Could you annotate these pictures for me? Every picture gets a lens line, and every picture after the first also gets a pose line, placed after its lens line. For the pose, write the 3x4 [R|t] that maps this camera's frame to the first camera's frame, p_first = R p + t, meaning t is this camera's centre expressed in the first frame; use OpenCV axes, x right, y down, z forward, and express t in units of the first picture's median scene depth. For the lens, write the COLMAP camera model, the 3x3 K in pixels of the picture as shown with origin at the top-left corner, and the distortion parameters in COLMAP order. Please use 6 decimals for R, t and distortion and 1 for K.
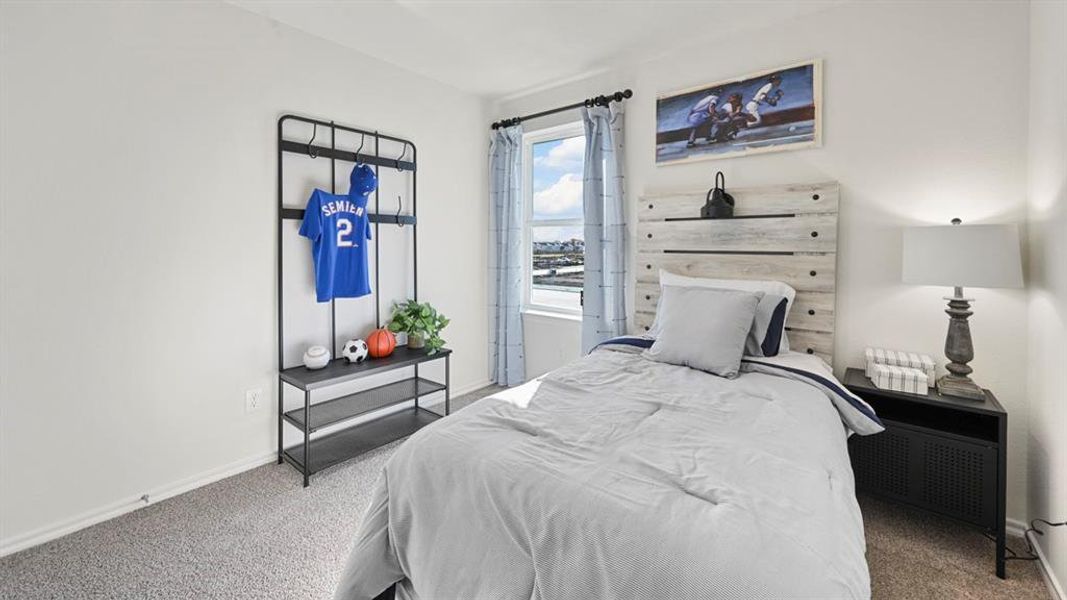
lens RADIAL K [[419.9, 0, 532.2], [0, 419.9, 245.4], [0, 0, 1]] dist [-0.000641, 0.000230]
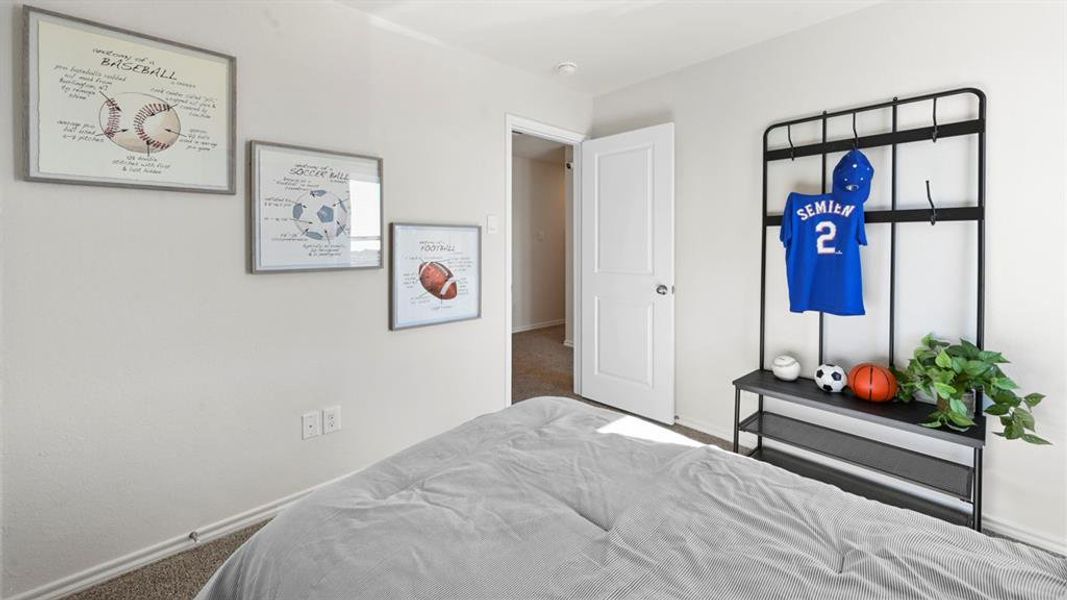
lens RADIAL K [[419.9, 0, 532.2], [0, 419.9, 245.4], [0, 0, 1]] dist [-0.000641, 0.000230]
pose [[-0.120480, -0.001888, -0.992714, 0.480982], [-0.007863, 0.999969, -0.000947, -0.008571], [0.992685, 0.007692, -0.120491, 0.507544]]
